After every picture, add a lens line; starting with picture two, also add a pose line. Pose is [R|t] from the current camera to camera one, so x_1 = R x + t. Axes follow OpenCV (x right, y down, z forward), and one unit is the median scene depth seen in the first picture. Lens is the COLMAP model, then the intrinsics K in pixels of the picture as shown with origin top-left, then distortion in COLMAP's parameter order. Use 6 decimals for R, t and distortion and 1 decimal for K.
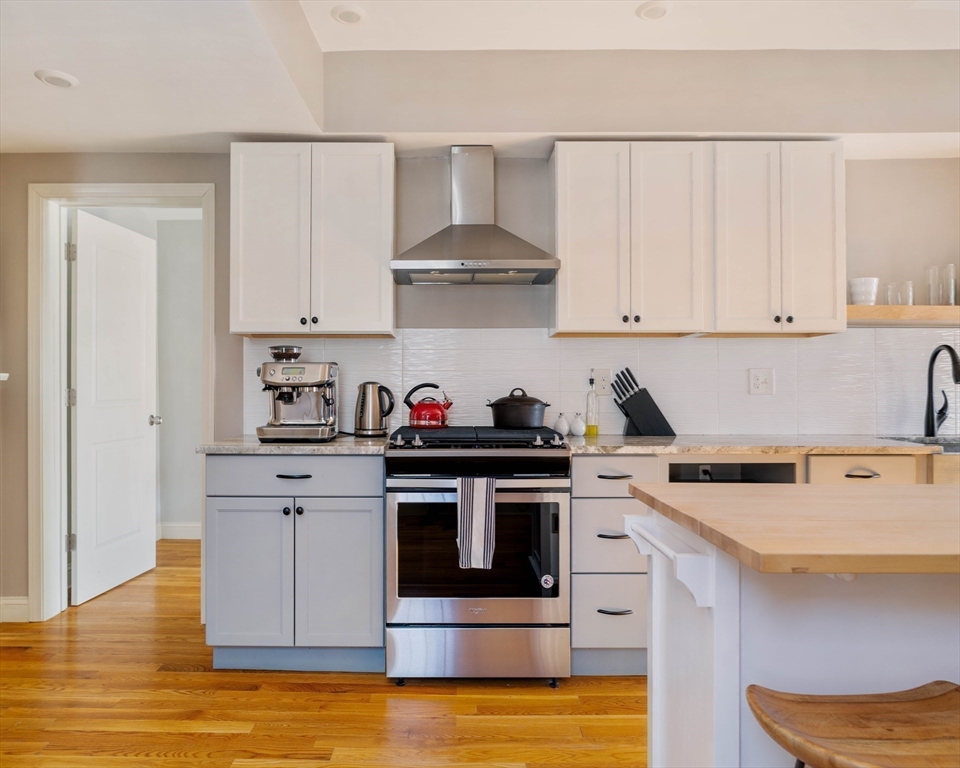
lens RADIAL K [[786.0, 0, 435.3], [0, 786.0, 400.3], [0, 0, 1]] dist [0.015020, -0.002064]
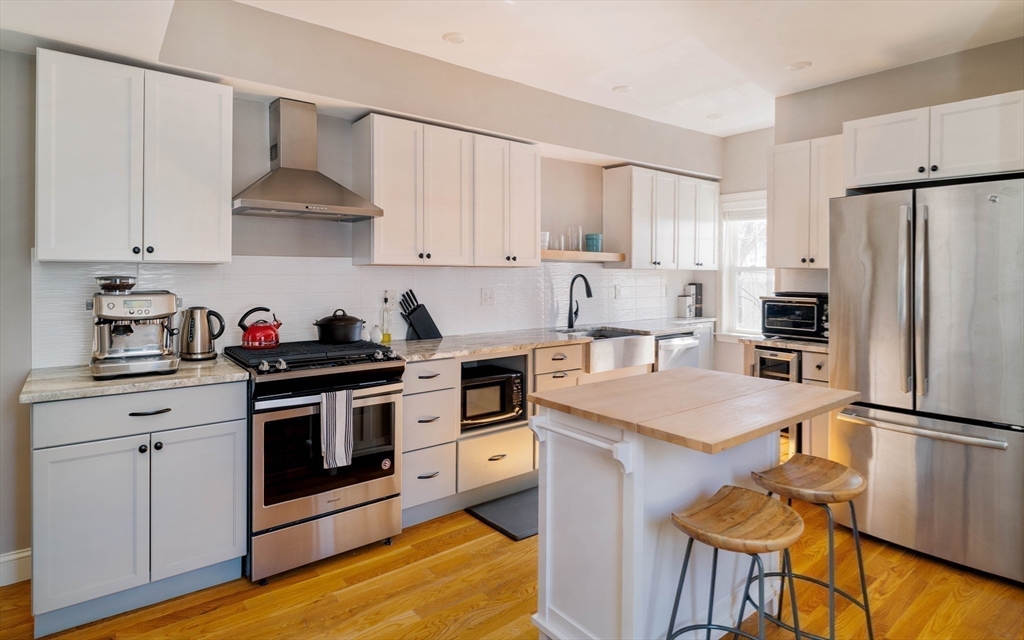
lens RADIAL K [[617.9, 0, 546.3], [0, 617.9, 280.6], [0, 0, 1]] dist [0.007194, 0.004174]
pose [[0.726604, -0.005992, 0.687030, -0.336720], [-0.006405, 0.999859, 0.015495, -0.080436], [-0.687026, -0.015660, 0.726464, 0.088093]]
